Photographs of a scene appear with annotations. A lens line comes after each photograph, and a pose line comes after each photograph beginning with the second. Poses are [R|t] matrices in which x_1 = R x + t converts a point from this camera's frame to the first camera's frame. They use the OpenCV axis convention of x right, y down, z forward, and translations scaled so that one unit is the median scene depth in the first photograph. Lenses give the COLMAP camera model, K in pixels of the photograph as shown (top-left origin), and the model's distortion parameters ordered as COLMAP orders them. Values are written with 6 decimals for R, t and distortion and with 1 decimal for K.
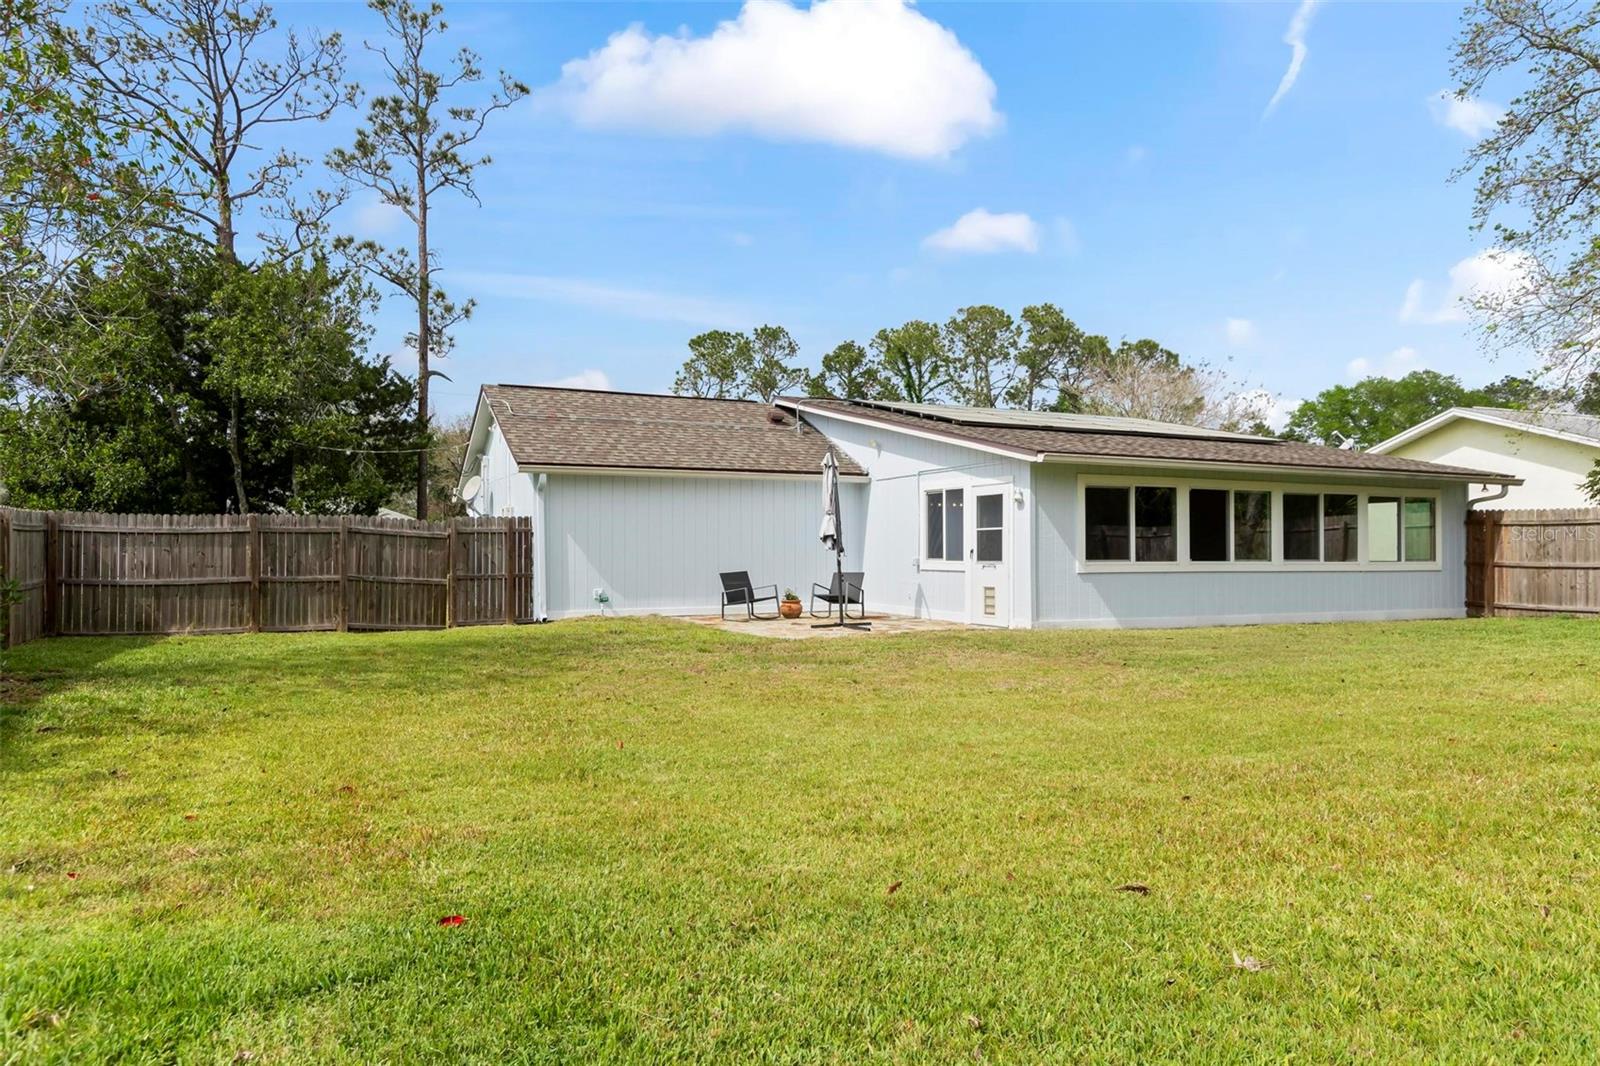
lens RADIAL K [[997.8, 0, 800.0], [0, 997.8, 560.4], [0, 0, 1]] dist [-0.003120, -0.003597]
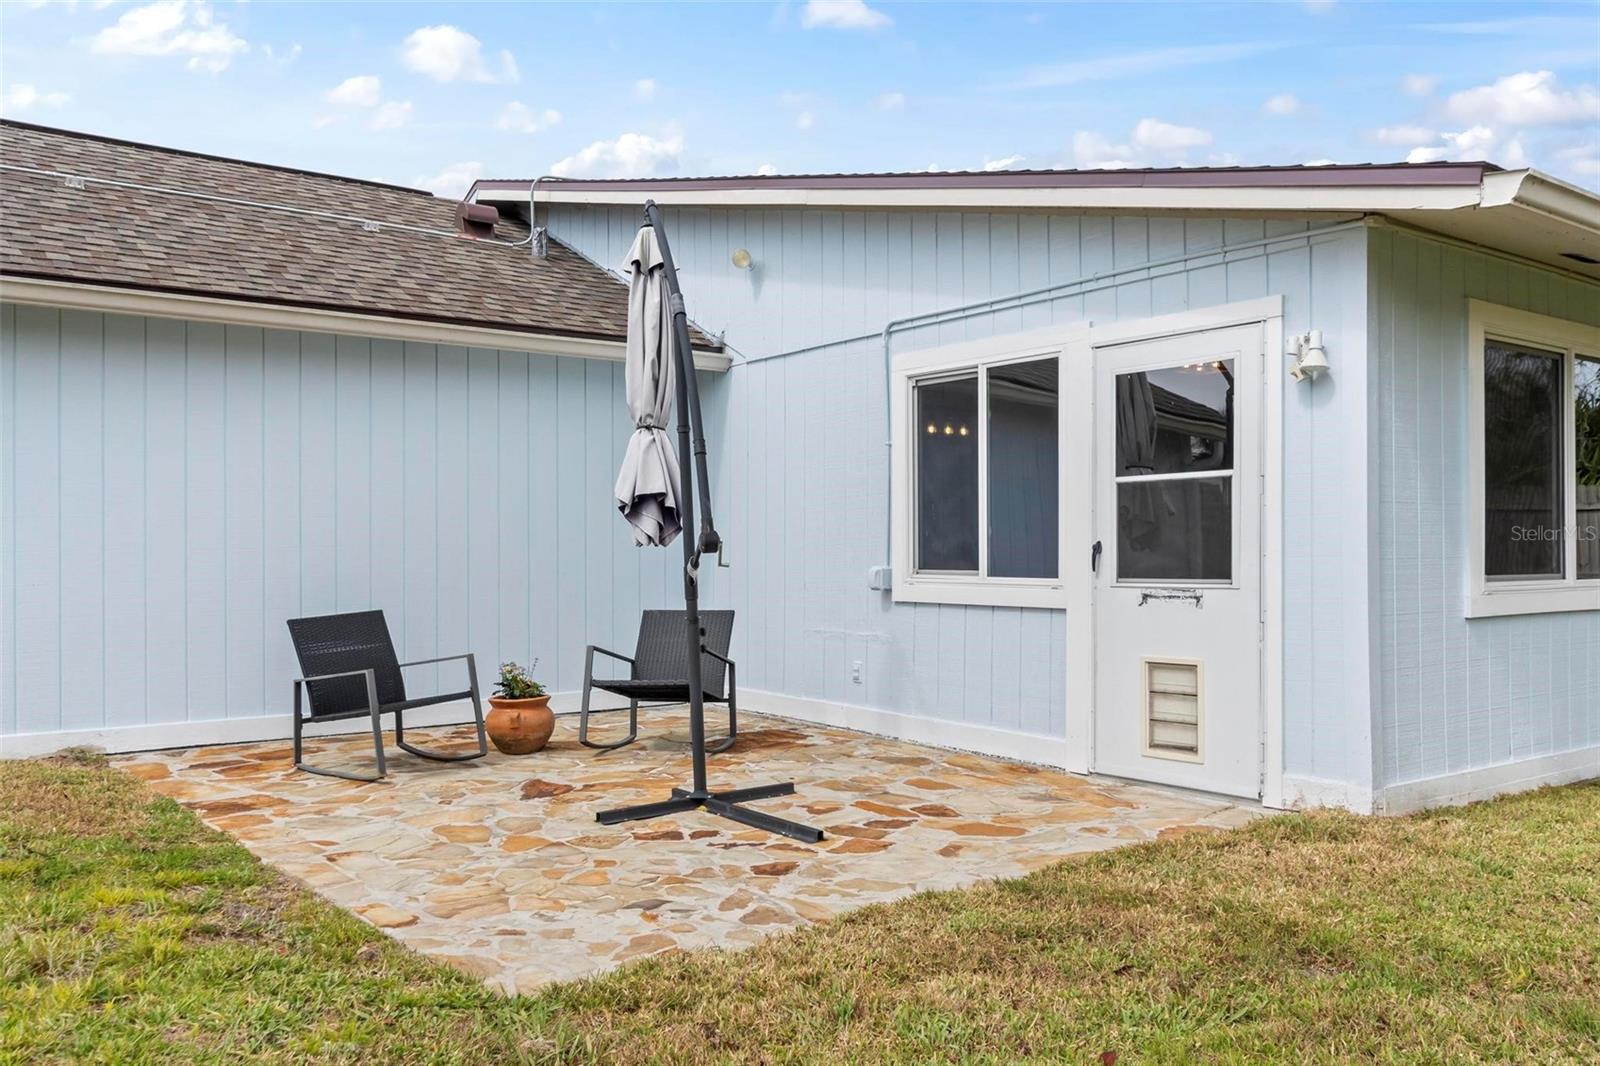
lens RADIAL K [[1314.1, 0, 796.0], [0, 1314.1, 542.2], [0, 0, 1]] dist [-0.024500, 0.003725]
pose [[0.978758, -0.001659, 0.205014, -0.008576], [0.005018, 0.999862, -0.015867, -0.004638], [-0.204959, 0.016559, 0.978630, 0.577208]]
